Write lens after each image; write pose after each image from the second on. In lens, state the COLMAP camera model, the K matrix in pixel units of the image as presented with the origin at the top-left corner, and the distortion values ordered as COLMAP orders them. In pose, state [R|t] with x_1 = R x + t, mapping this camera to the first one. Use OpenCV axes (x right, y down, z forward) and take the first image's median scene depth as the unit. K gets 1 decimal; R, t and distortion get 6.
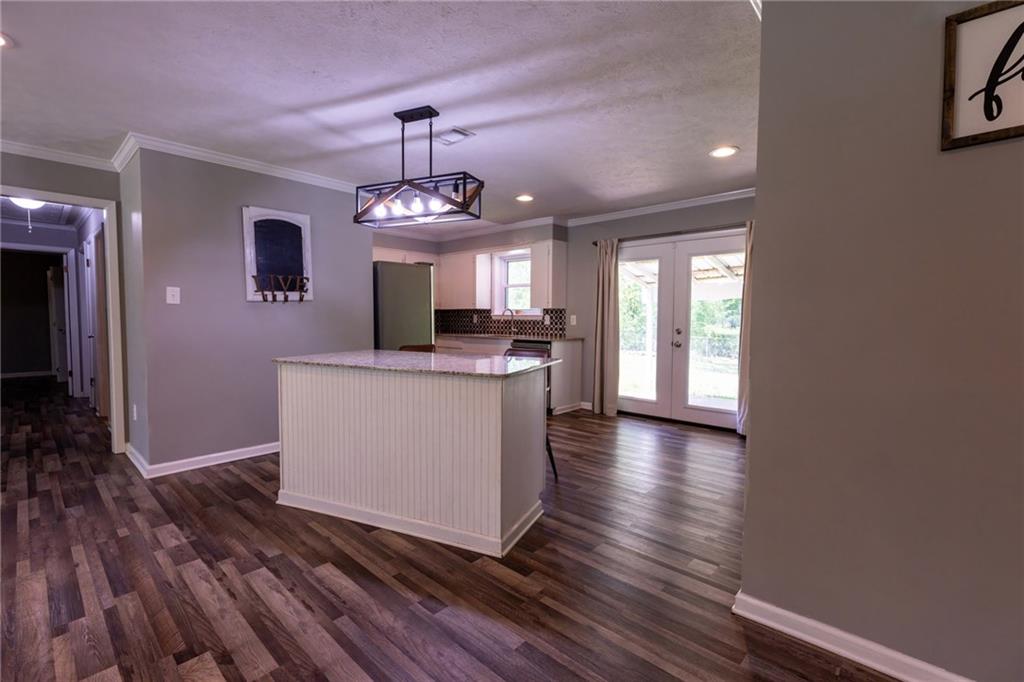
lens RADIAL K [[450.7, 0, 509.5], [0, 450.7, 338.0], [0, 0, 1]] dist [0.006390, -0.001255]
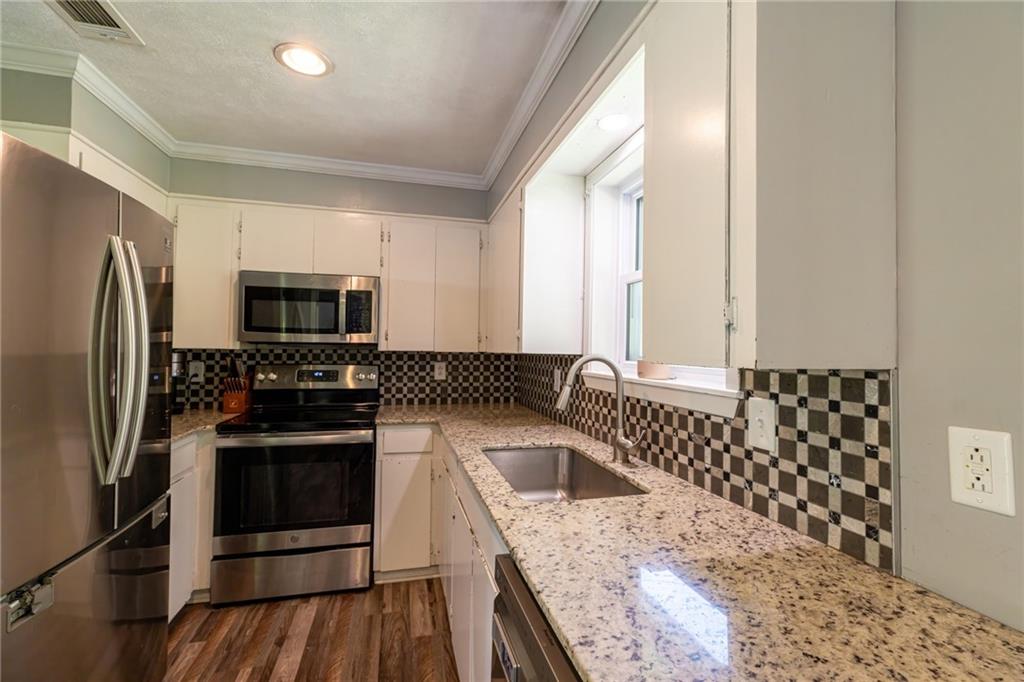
lens RADIAL K [[450.7, 0, 514.4], [0, 450.7, 336.1], [0, 0, 1]] dist [0.006390, -0.001255]
pose [[0.838881, -0.008642, -0.544246, 0.153511], [-0.035597, 0.996863, -0.070696, -0.091228], [0.543150, 0.078679, 0.835941, 1.225728]]
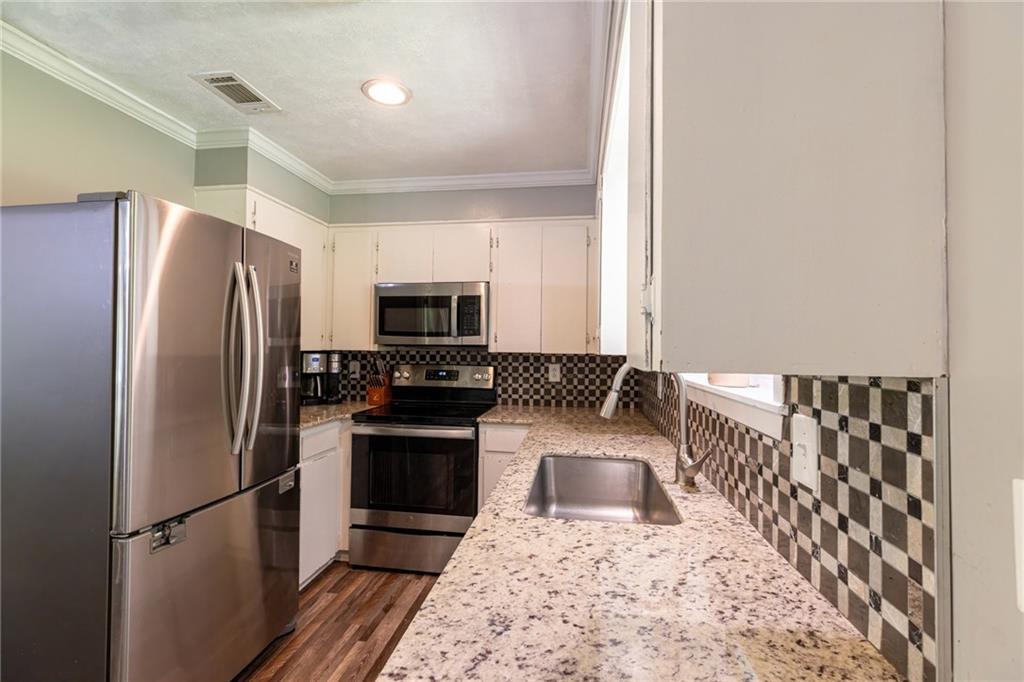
lens RADIAL K [[450.7, 0, 511.1], [0, 450.7, 336.9], [0, 0, 1]] dist [0.006390, -0.001255]
pose [[0.554192, -0.020794, -0.832129, 0.225174], [-0.049071, 0.997133, -0.057598, -0.095076], [0.830941, 0.072754, 0.551583, 1.321628]]
